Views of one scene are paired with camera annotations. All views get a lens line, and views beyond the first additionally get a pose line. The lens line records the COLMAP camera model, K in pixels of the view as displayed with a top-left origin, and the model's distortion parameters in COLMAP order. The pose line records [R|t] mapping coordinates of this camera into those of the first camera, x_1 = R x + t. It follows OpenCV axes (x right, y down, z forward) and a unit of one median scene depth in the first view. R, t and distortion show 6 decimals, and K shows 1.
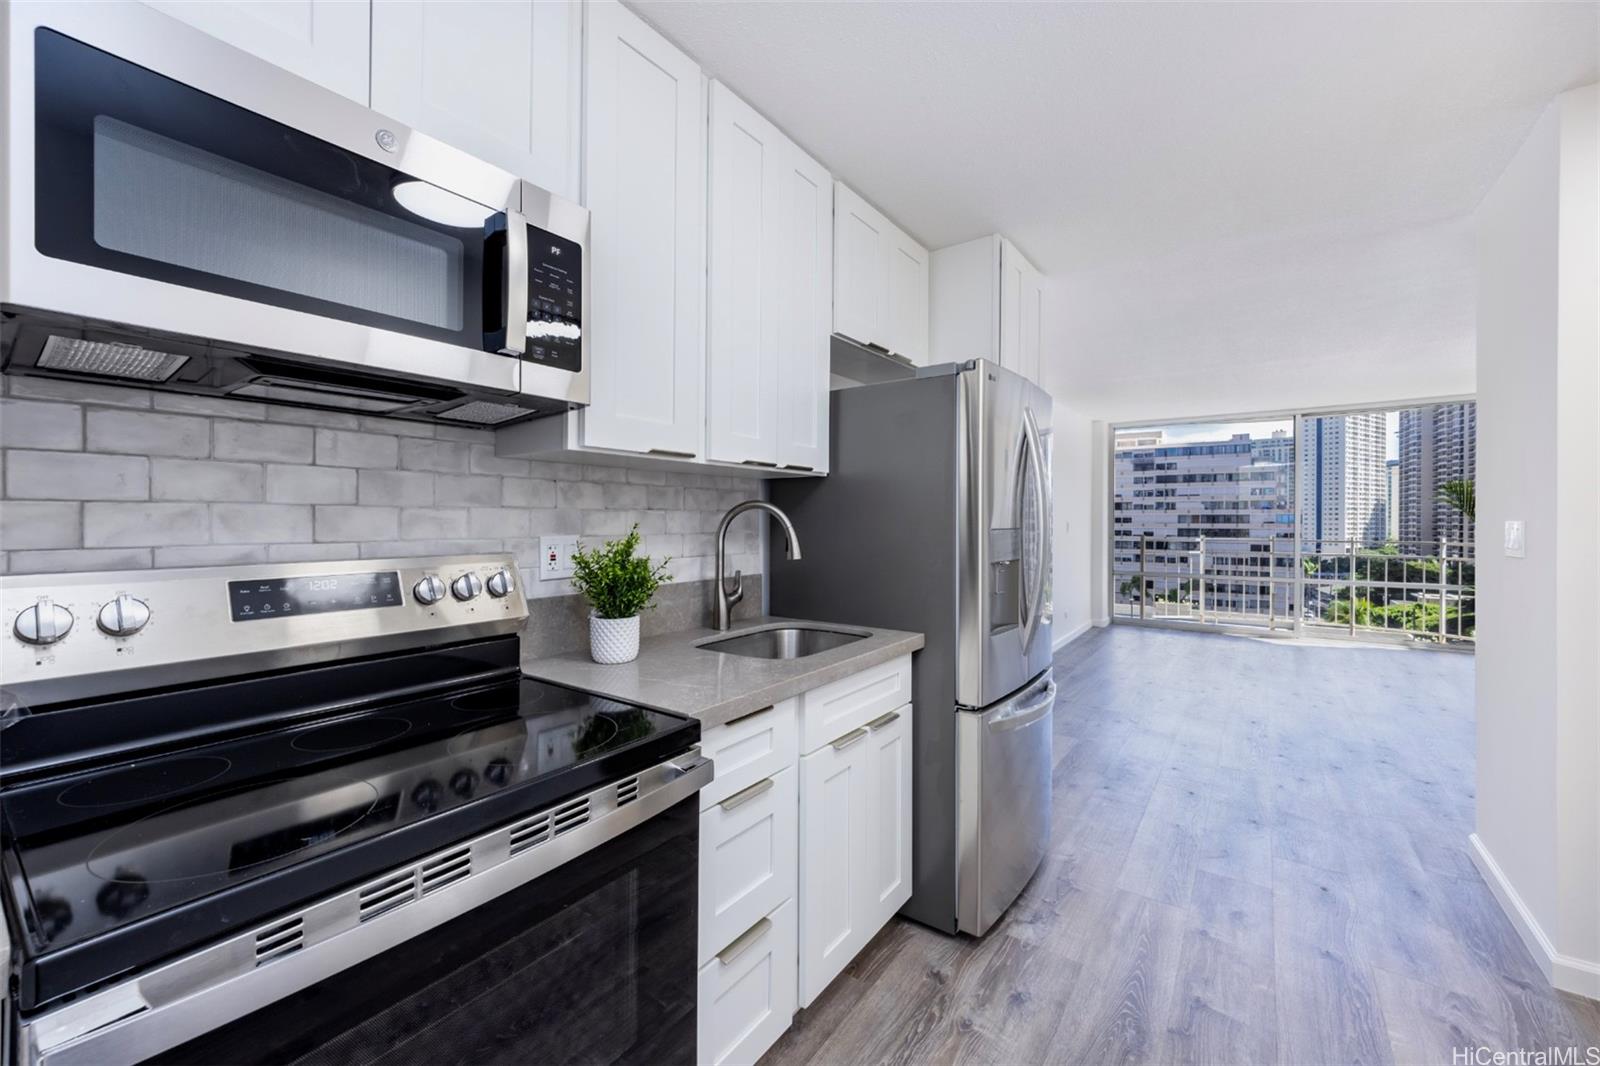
lens RADIAL K [[632.6, 0, 801.5], [0, 632.6, 528.5], [0, 0, 1]] dist [0.005470, -0.003687]
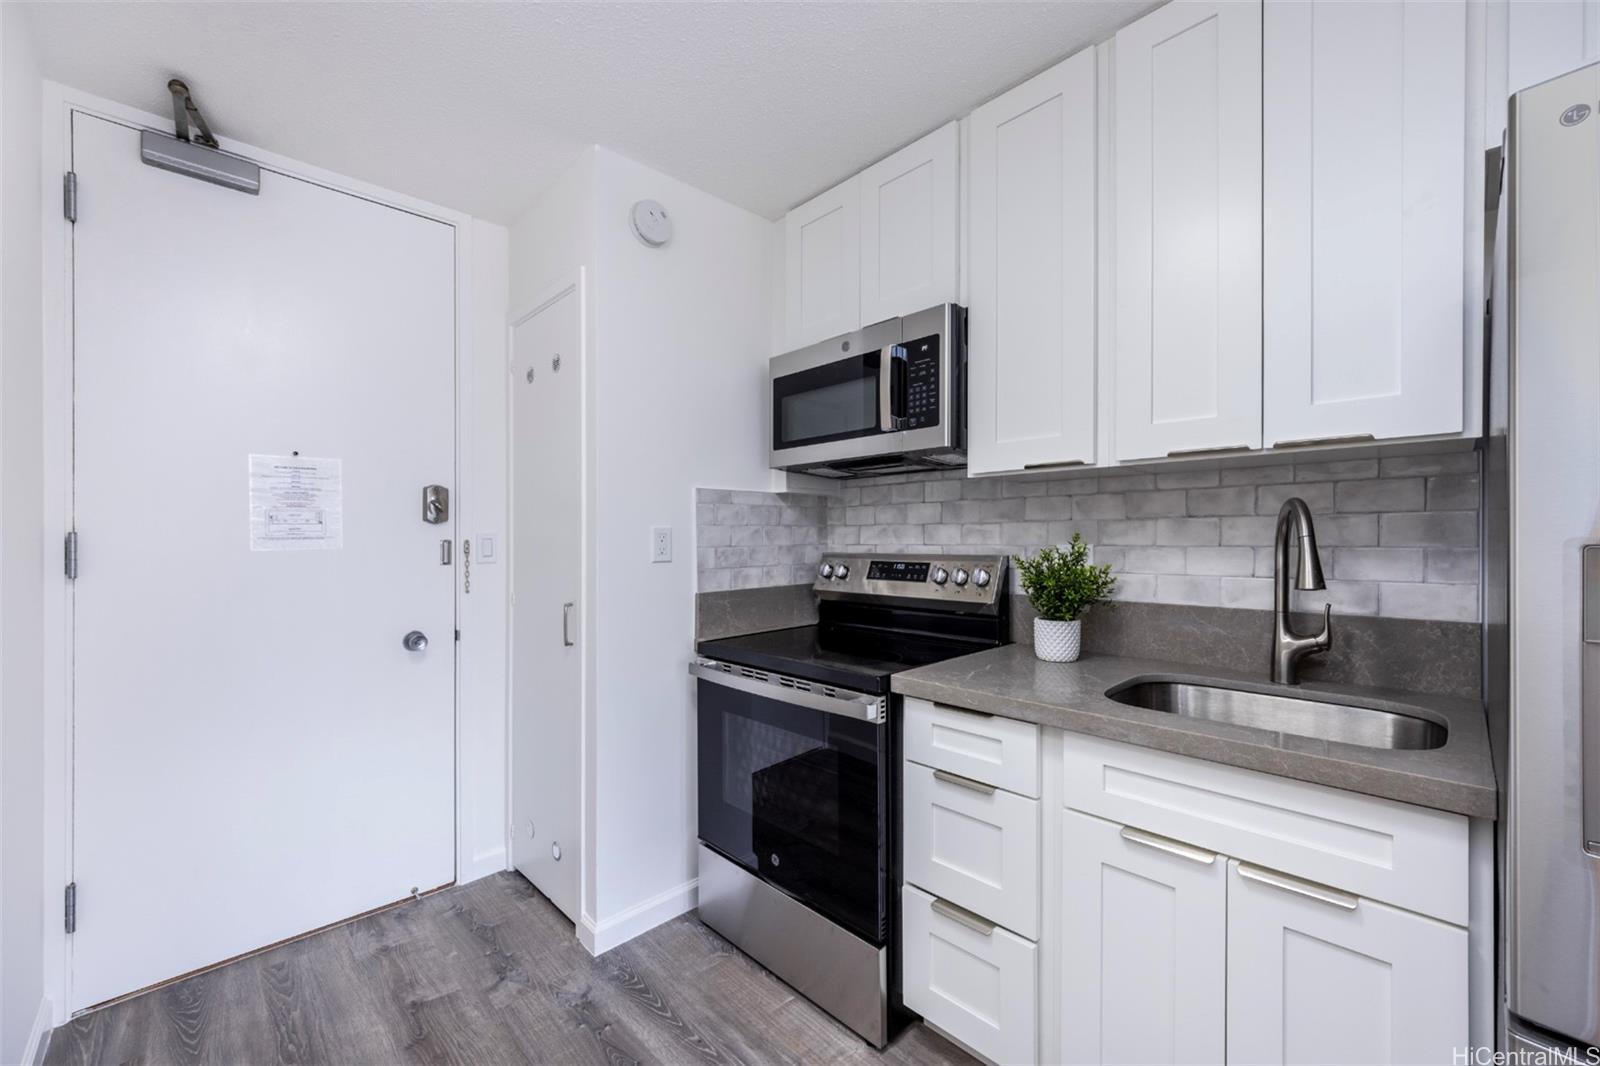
lens RADIAL K [[632.6, 0, 779.4], [0, 632.6, 541.8], [0, 0, 1]] dist [0.005470, -0.003687]
pose [[-0.197134, 0.014220, -0.980274, 0.903531], [-0.000688, 0.999893, 0.014643, -0.010611], [0.980376, 0.003561, -0.197103, 0.781269]]
